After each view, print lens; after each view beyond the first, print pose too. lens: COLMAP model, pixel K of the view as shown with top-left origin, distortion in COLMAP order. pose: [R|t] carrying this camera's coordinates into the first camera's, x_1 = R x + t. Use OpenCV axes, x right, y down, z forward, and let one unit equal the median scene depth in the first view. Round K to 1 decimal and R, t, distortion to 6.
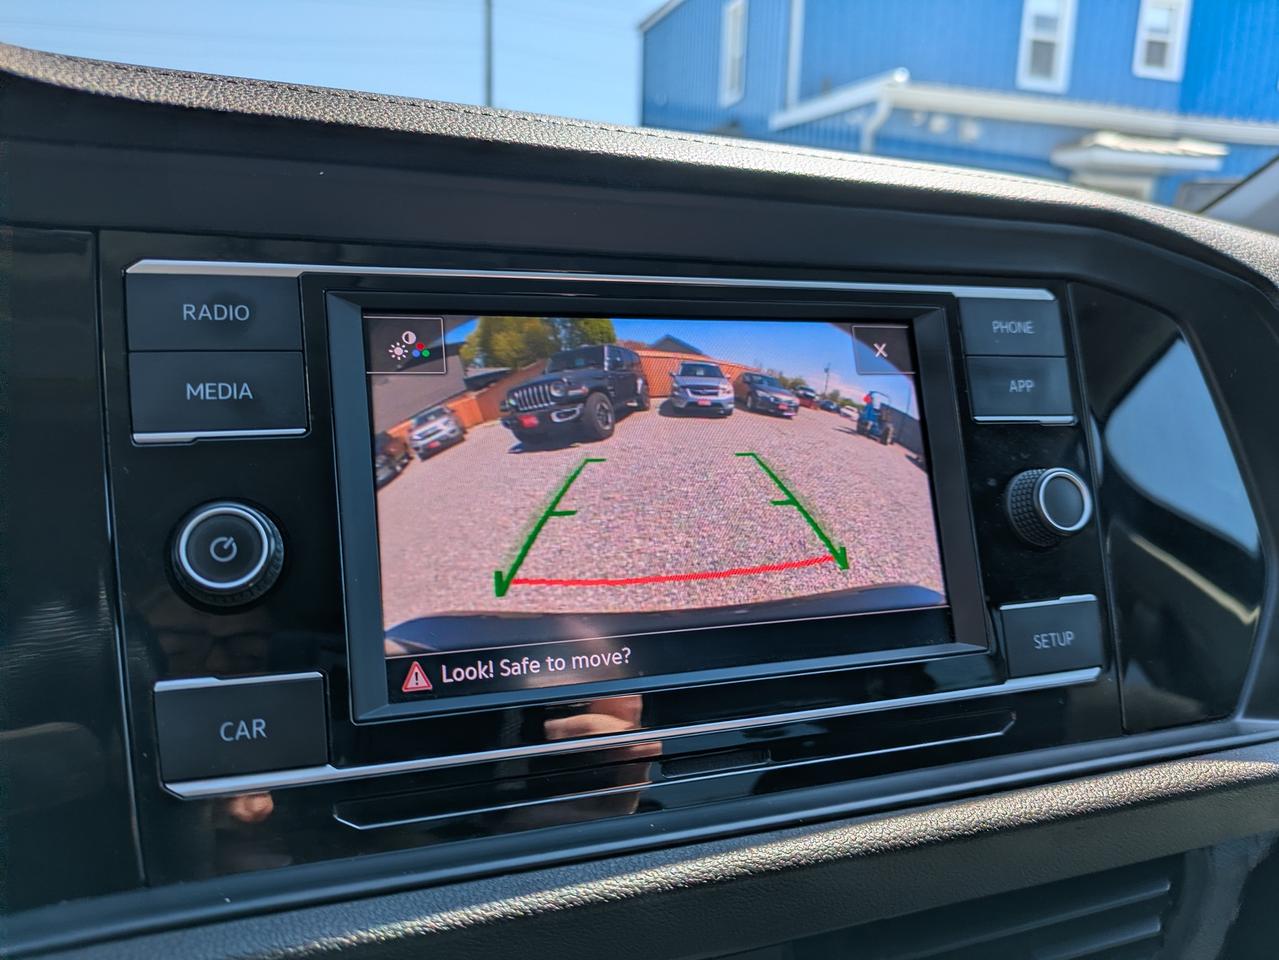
lens RADIAL K [[940.0, 0, 651.9], [0, 940.0, 477.4], [0, 0, 1]] dist [0.031444, -0.014117]
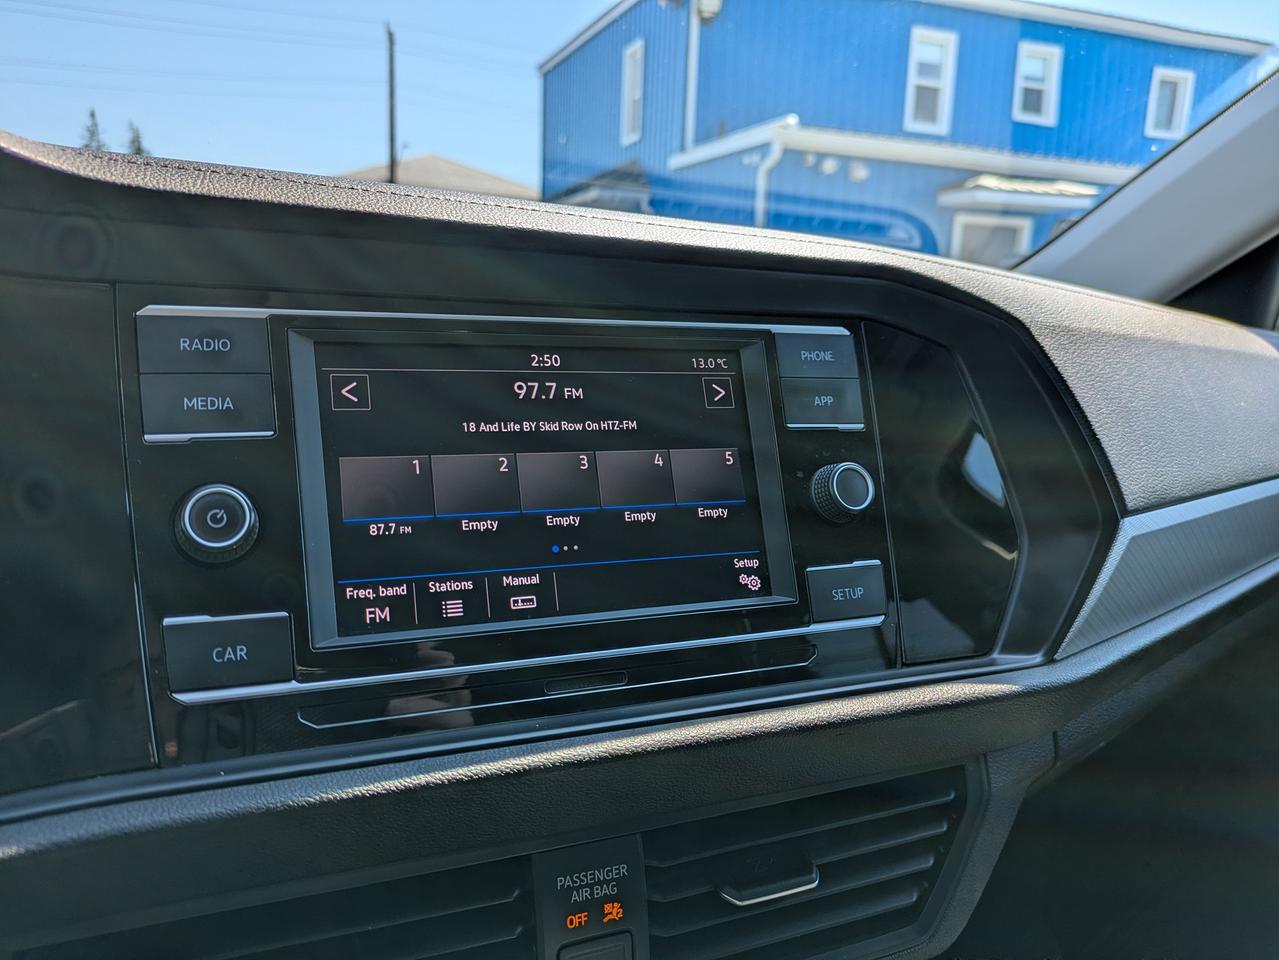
lens RADIAL K [[940.0, 0, 617.3], [0, 940.0, 481.1], [0, 0, 1]] dist [0.031444, -0.014117]
pose [[0.998148, -0.009100, 0.060142, 0.035039], [0.010796, 0.999551, -0.027937, 0.058423], [-0.059861, 0.028534, 0.997799, -0.341890]]
